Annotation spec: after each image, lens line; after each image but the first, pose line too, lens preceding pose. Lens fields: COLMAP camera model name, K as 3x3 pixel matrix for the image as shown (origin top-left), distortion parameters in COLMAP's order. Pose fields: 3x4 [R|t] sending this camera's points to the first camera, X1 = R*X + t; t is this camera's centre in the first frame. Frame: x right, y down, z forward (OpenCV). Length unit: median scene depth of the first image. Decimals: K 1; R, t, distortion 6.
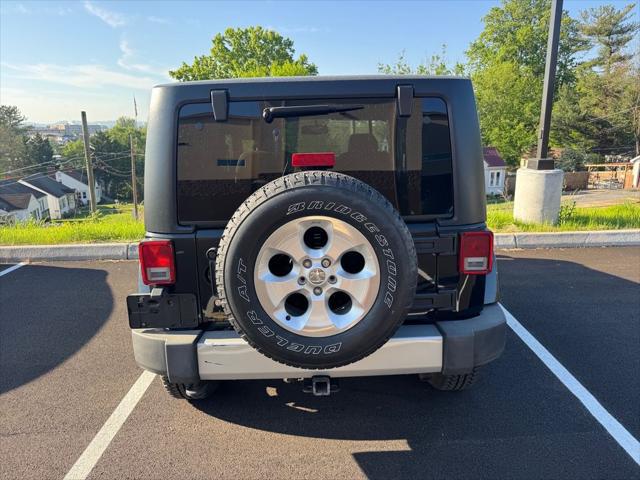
lens RADIAL K [[459.7, 0, 336.2], [0, 459.7, 238.8], [0, 0, 1]] dist [0.005771, -0.002470]
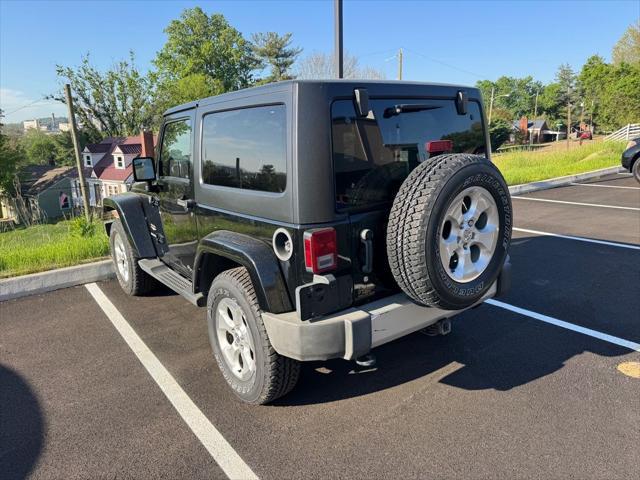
lens RADIAL K [[463.5, 0, 315.7], [0, 463.5, 243.3], [0, 0, 1]] dist [-0.003369, -0.007615]
pose [[0.799789, -0.141724, 0.583311, -0.317118], [0.149761, 0.988112, 0.034736, -0.001286], [-0.581300, 0.059576, 0.811506, 0.047981]]
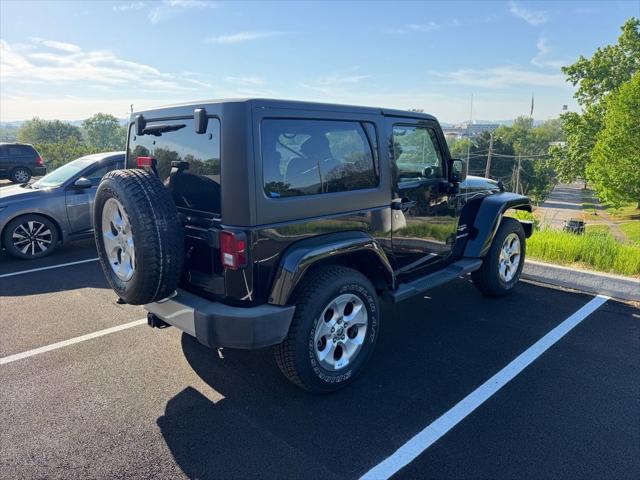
lens RADIAL K [[463.5, 0, 315.7], [0, 463.5, 243.3], [0, 0, 1]] dist [-0.003369, -0.007615]
pose [[0.671537, 0.179232, -0.718967, 0.399054], [-0.172194, 0.981489, 0.083841, -0.037667], [0.720685, 0.067499, 0.689969, 0.108879]]
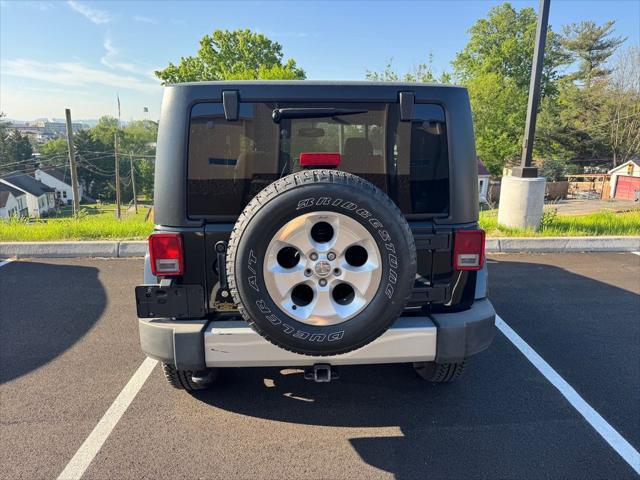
lens RADIAL K [[458.0, 0, 337.9], [0, 458.0, 243.5], [0, 0, 1]] dist [0.003876, -0.000516]
pose [[0.999075, 0.017902, 0.039098, -0.013211], [-0.017875, 0.999840, -0.001026, 0.006592], [-0.039111, 0.000326, 0.999235, -0.017020]]
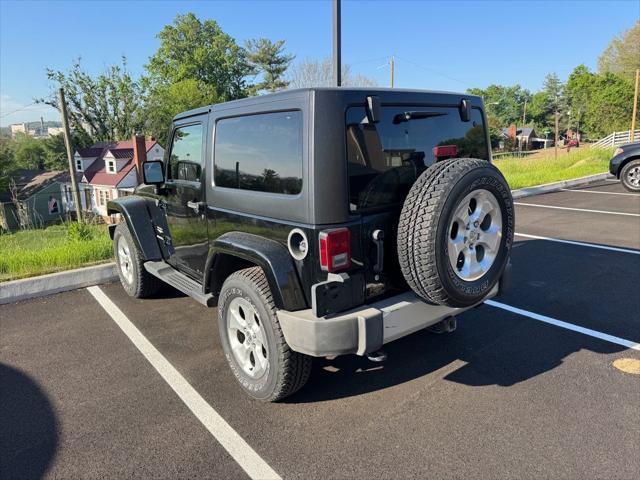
lens RADIAL K [[464.7, 0, 320.0], [0, 464.7, 240.0], [0, 0, 1]] dist [-0.002608, -0.006533]
pose [[0.782440, -0.129777, 0.609053, -0.340742], [0.148778, 0.988678, 0.019535, 0.000045], [-0.604693, 0.075329, 0.792889, 0.046740]]
